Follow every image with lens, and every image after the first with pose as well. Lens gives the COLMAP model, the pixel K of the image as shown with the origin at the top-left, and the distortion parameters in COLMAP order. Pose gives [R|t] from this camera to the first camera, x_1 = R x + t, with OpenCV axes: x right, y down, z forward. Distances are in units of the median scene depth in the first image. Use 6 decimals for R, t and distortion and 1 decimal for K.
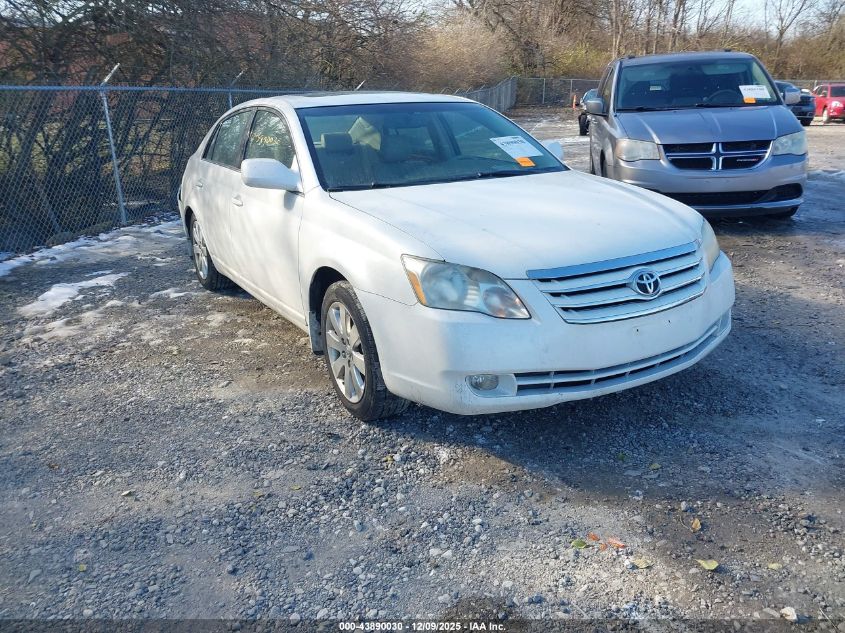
lens RADIAL K [[682.8, 0, 426.1], [0, 682.8, 318.4], [0, 0, 1]] dist [0.006871, 0.008527]
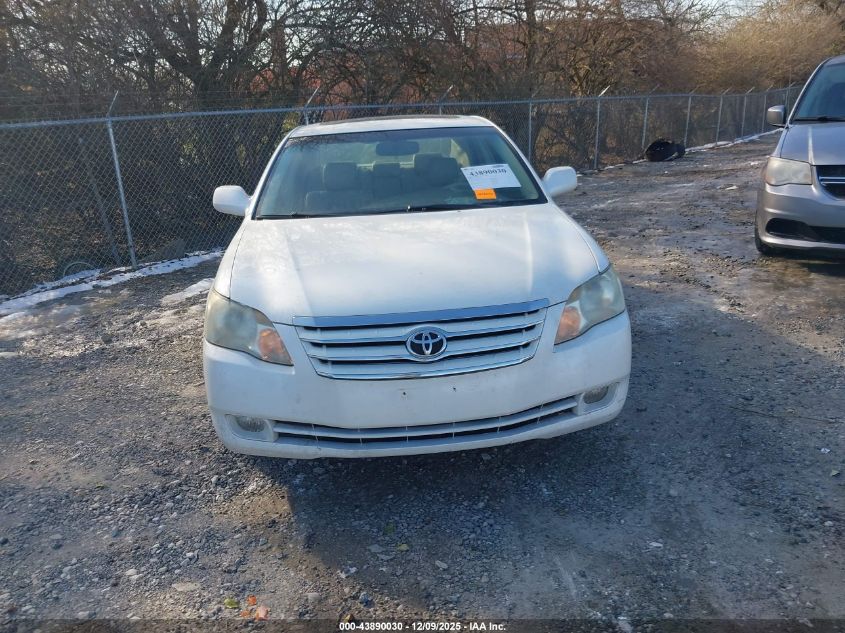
lens RADIAL K [[682.8, 0, 426.1], [0, 682.8, 318.4], [0, 0, 1]] dist [0.006871, 0.008527]
pose [[0.903235, 0.102317, -0.416770, 0.688318], [-0.104435, 0.994373, 0.017784, -0.099650], [0.416245, 0.027462, 0.908838, 0.186880]]
